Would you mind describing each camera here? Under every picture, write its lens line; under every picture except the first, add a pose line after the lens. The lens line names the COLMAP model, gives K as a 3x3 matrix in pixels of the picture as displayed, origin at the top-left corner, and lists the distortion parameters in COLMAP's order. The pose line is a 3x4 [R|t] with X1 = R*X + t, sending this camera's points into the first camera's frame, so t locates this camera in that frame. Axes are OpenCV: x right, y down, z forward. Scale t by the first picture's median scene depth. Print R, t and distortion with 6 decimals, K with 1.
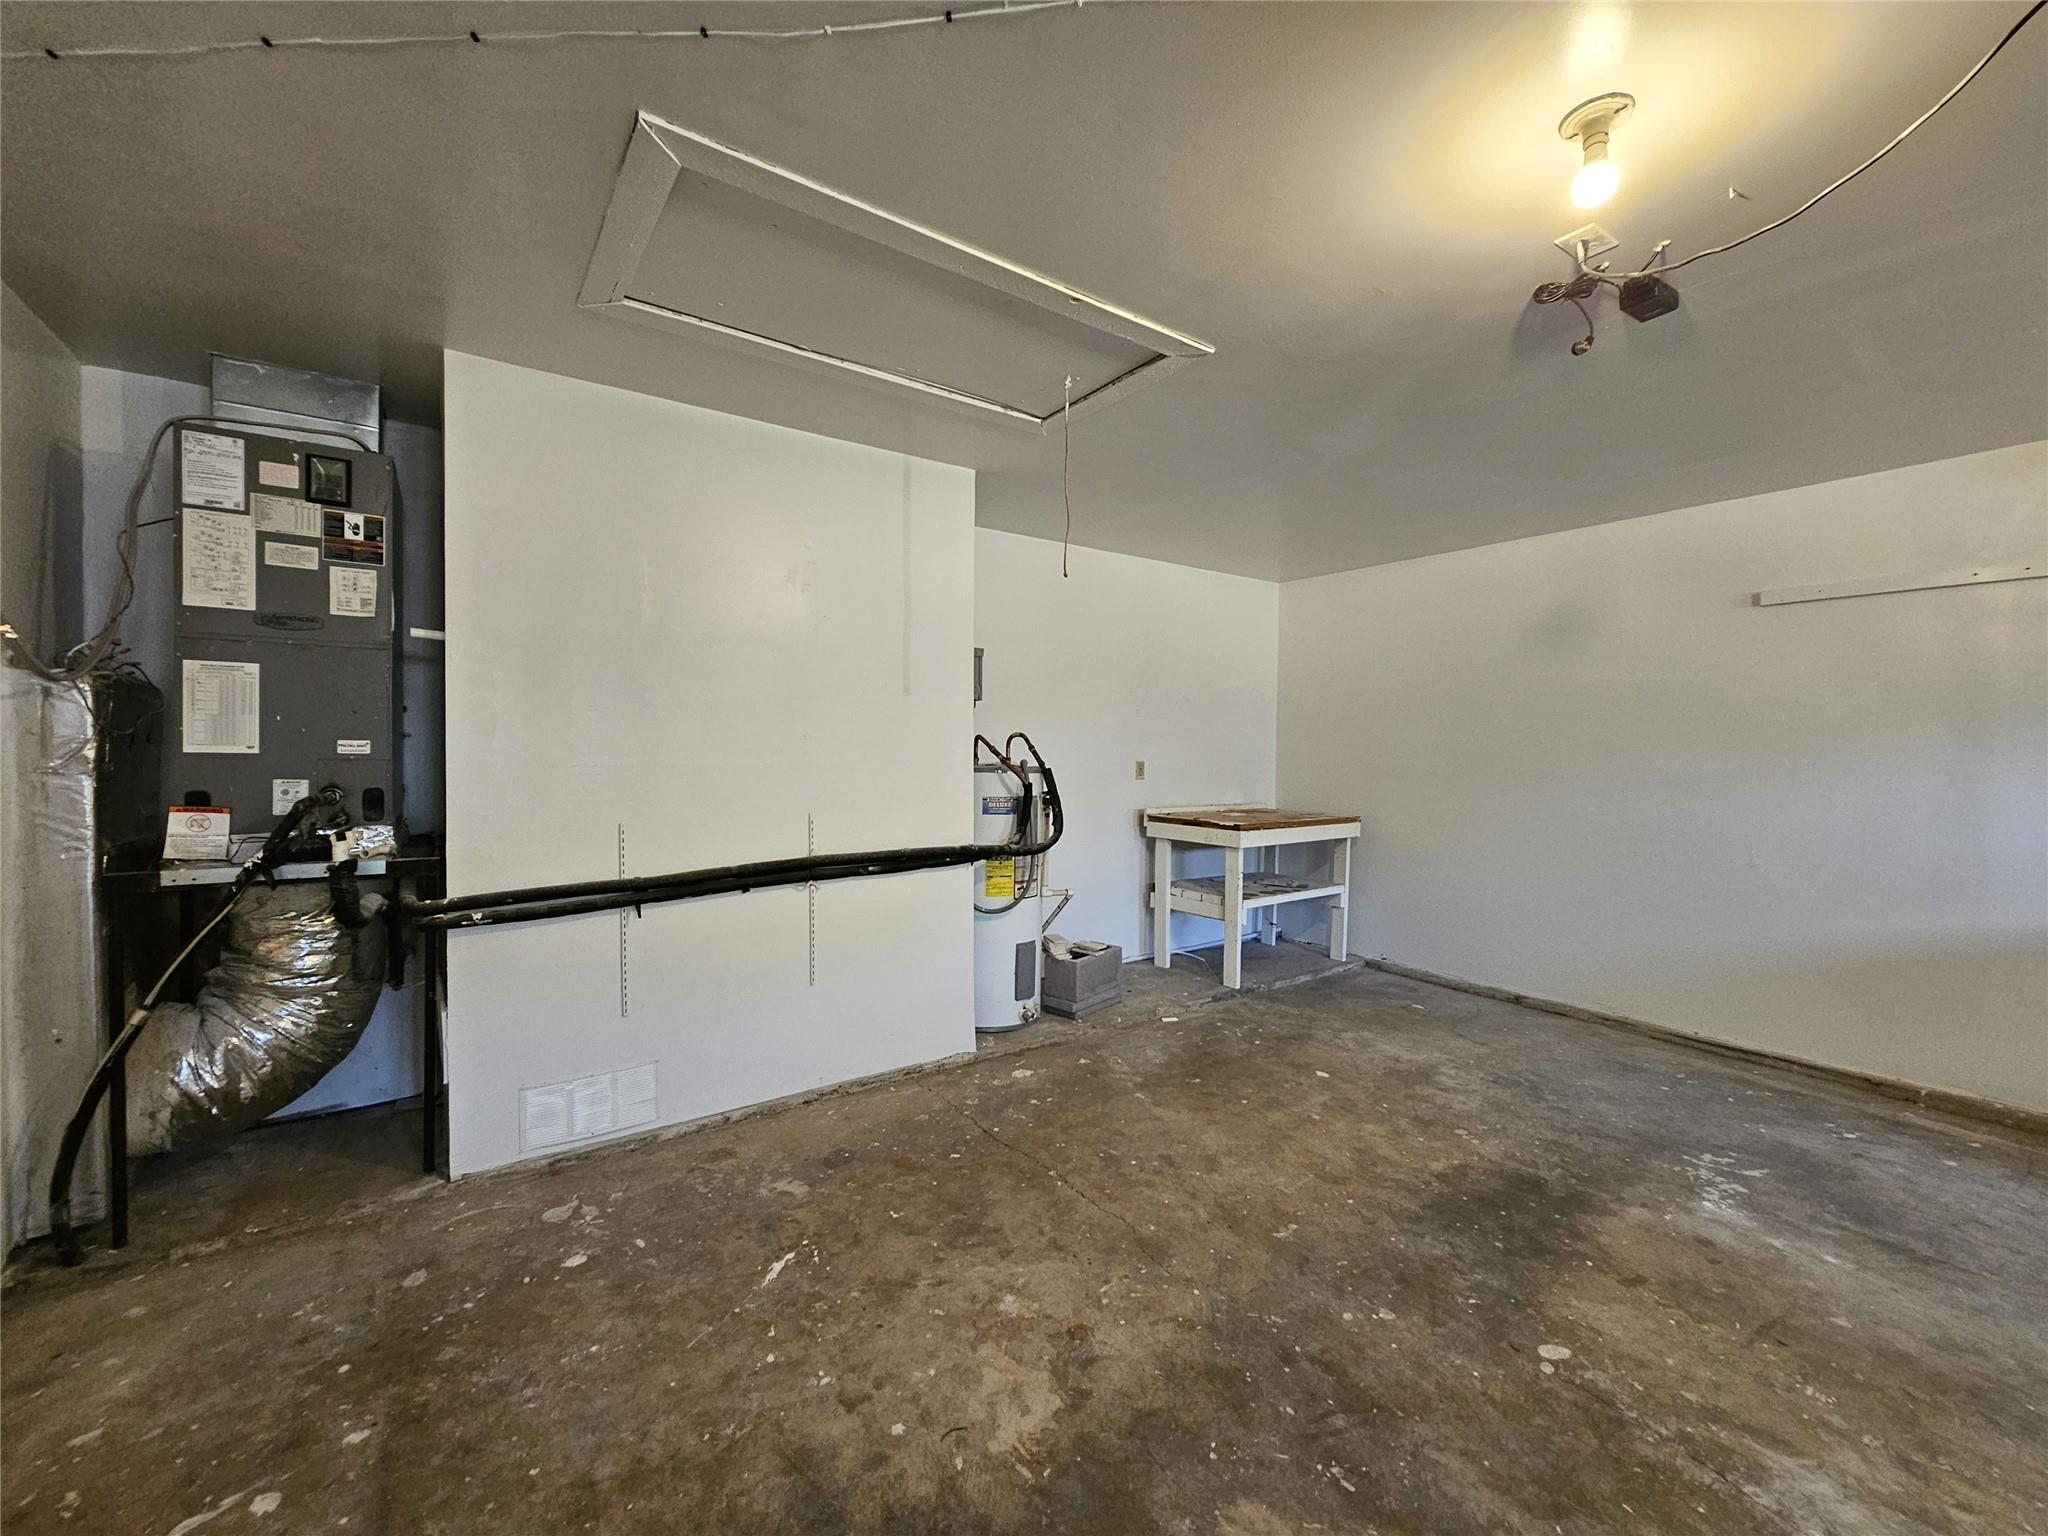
lens RADIAL K [[845.0, 0, 1034.3], [0, 845.0, 762.9], [0, 0, 1]] dist [-0.001244, 0.000904]
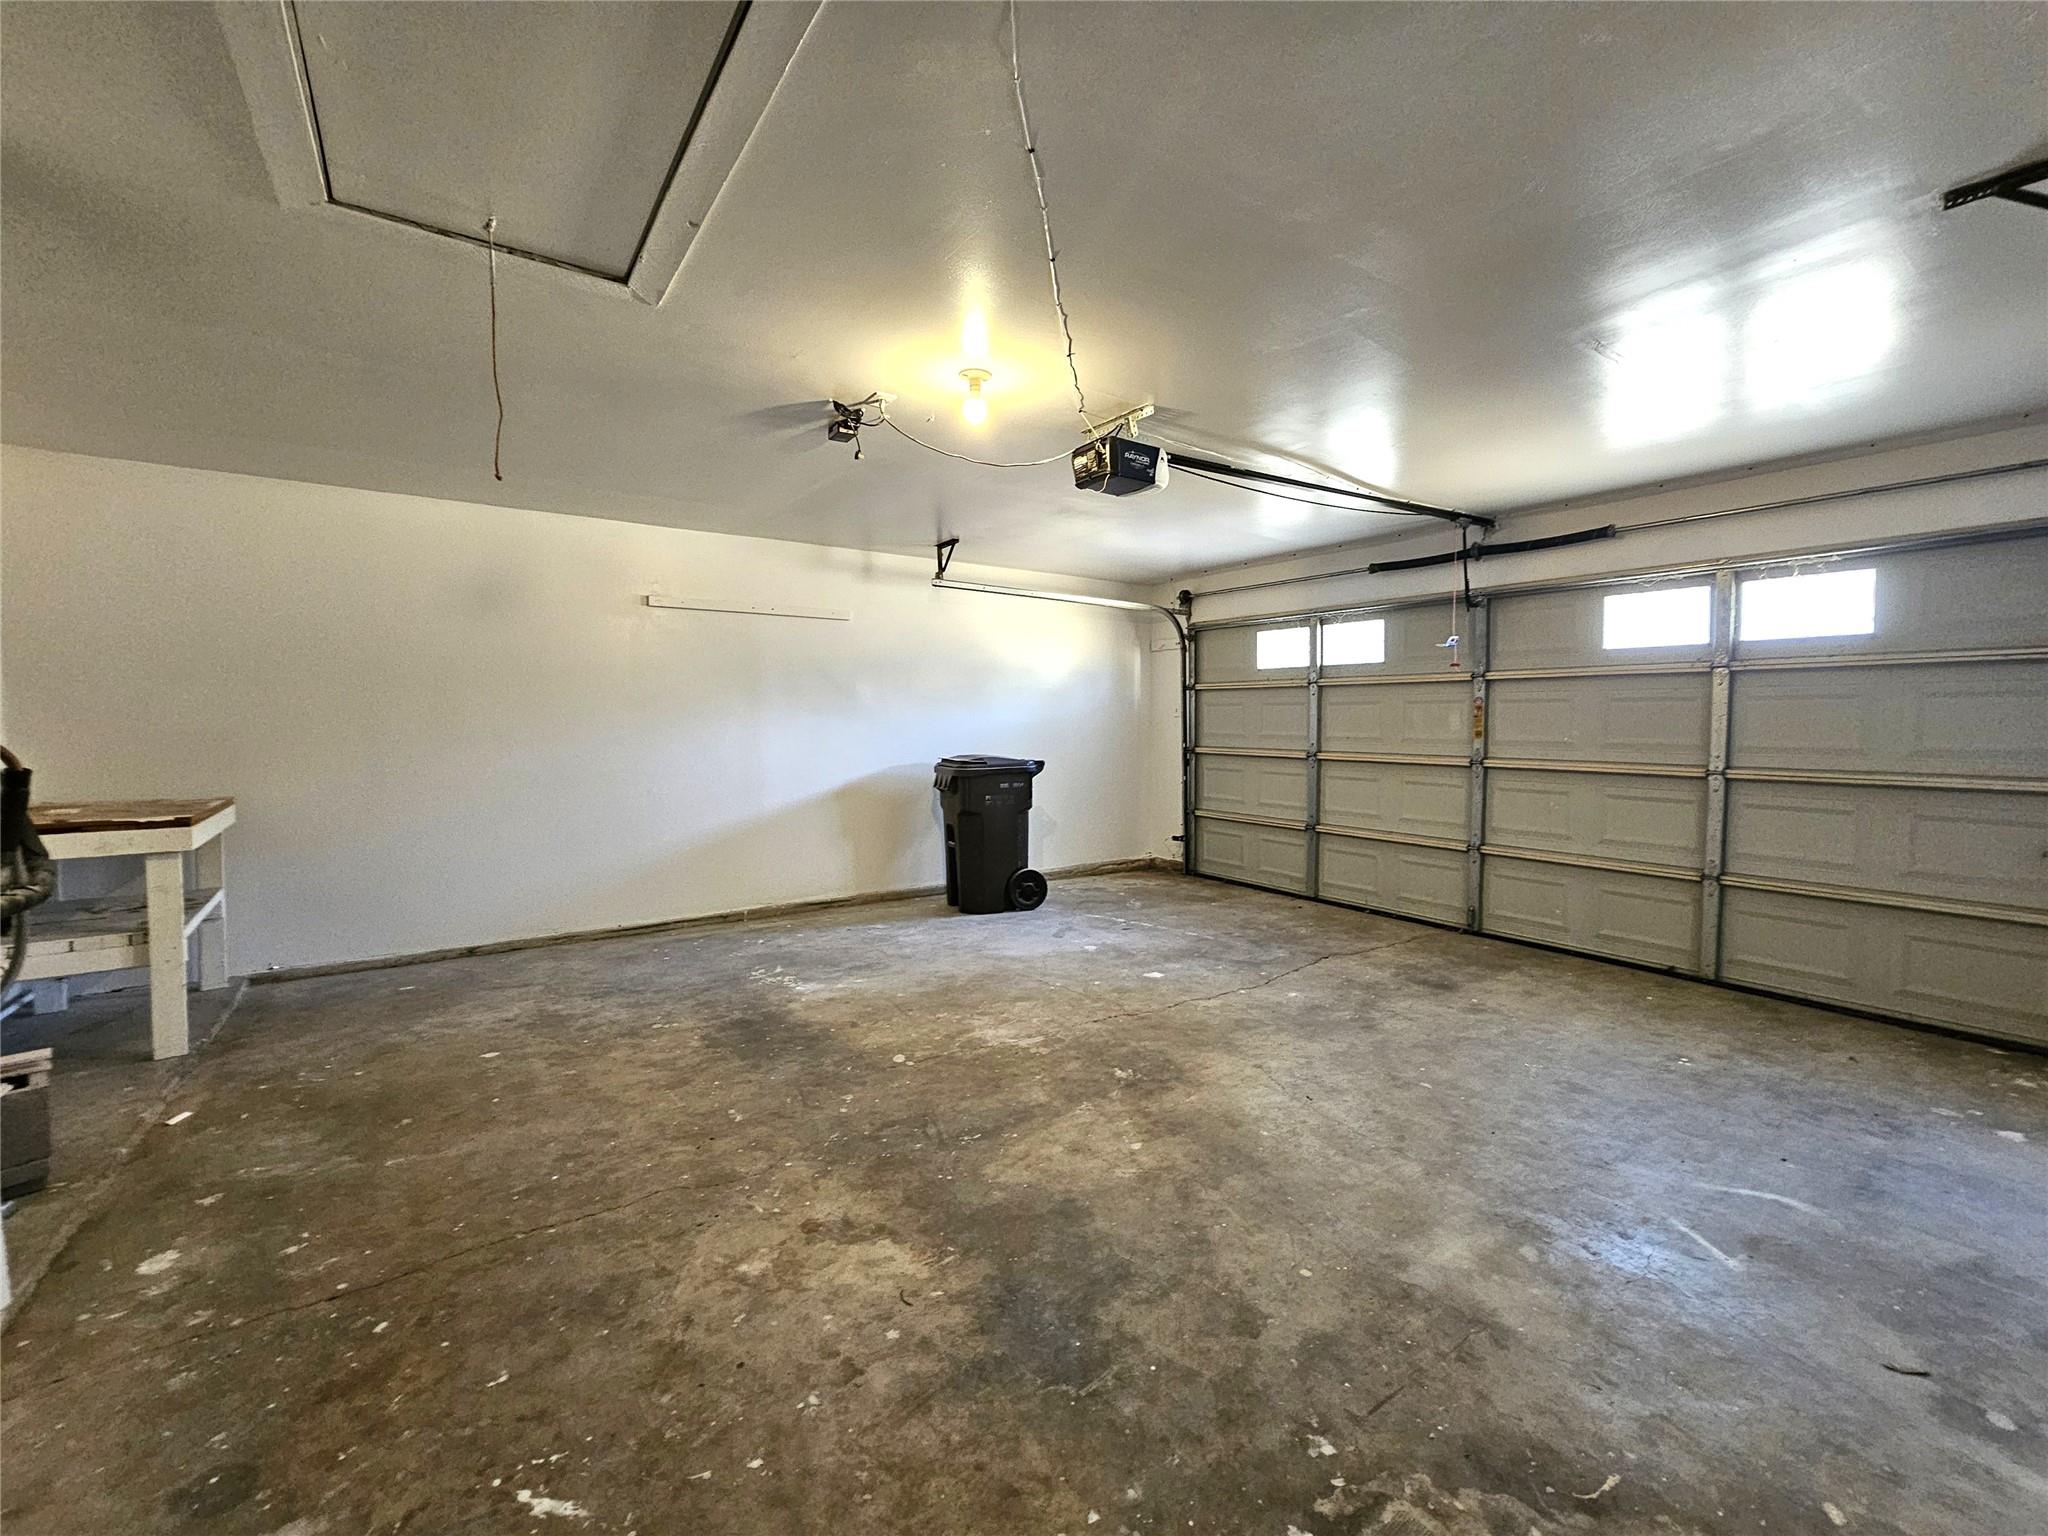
lens RADIAL K [[845.0, 0, 1035.4], [0, 845.0, 760.9], [0, 0, 1]] dist [-0.001244, 0.000904]
pose [[-0.001574, -0.058268, 0.998300, -0.756159], [0.022451, 0.998047, 0.058288, 0.003509], [-0.999747, 0.022505, -0.000262, 0.511384]]
